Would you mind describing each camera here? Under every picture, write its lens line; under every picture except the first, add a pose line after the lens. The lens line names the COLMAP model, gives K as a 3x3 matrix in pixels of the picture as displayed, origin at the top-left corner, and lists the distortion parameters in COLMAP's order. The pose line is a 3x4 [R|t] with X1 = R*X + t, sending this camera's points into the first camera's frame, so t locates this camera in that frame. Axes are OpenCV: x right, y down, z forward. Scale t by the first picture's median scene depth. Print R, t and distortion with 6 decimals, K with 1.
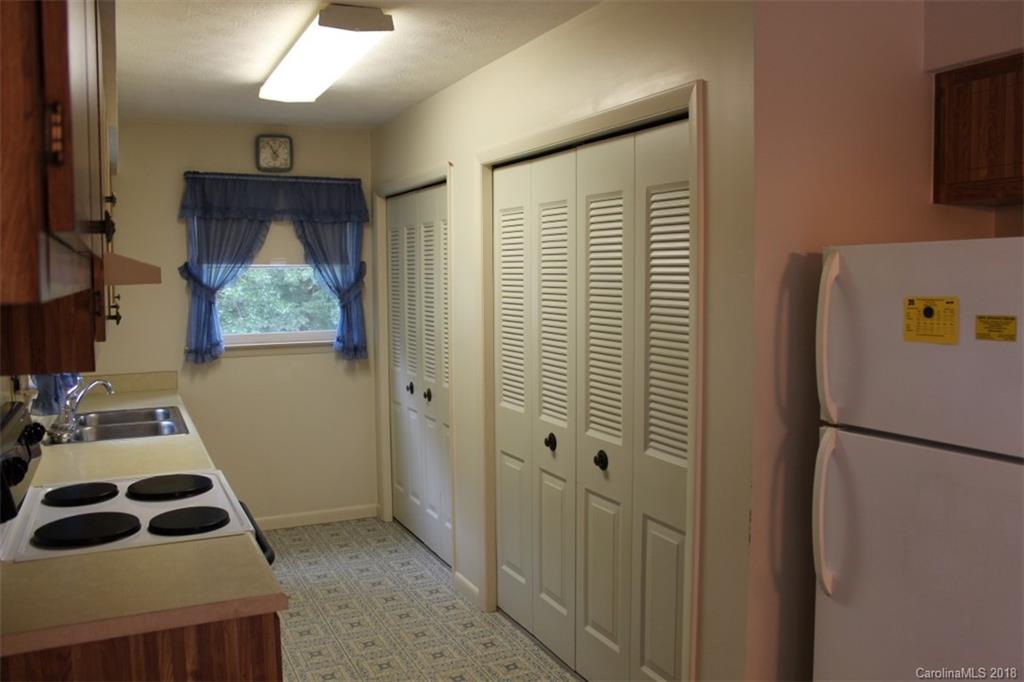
lens RADIAL K [[855.4, 0, 526.2], [0, 855.4, 356.0], [0, 0, 1]] dist [-0.158352, 0.149582]
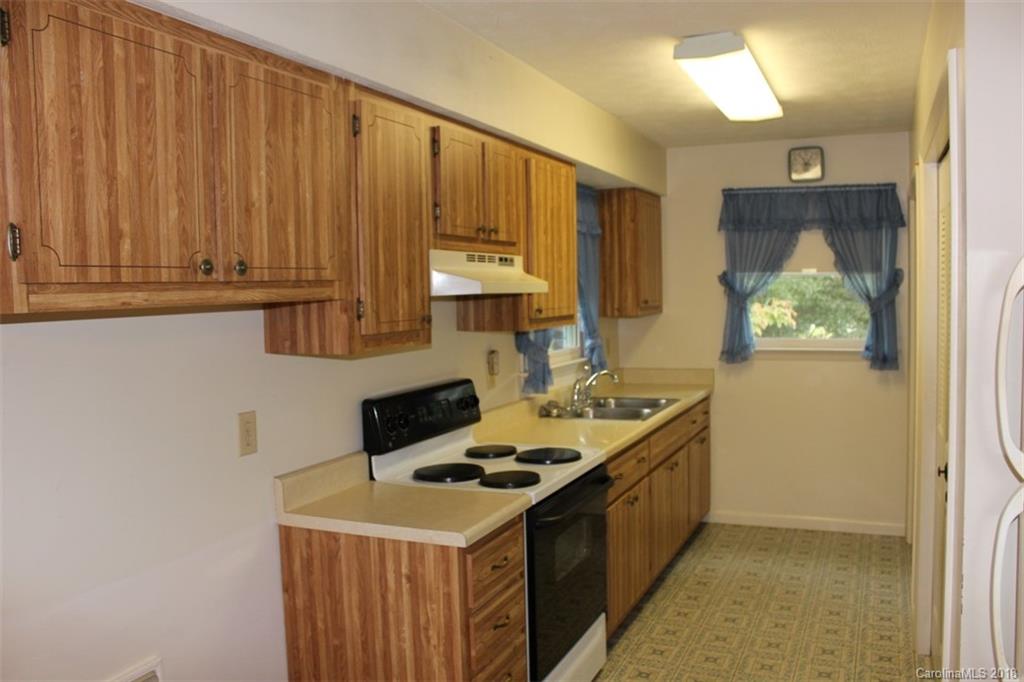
lens RADIAL K [[855.4, 0, 526.2], [0, 855.4, 356.0], [0, 0, 1]] dist [-0.158352, 0.149582]
pose [[0.658965, 0.055472, -0.750125, 0.261611], [-0.058727, 0.998027, 0.022215, -0.009629], [0.749877, 0.029414, 0.660923, 0.068025]]
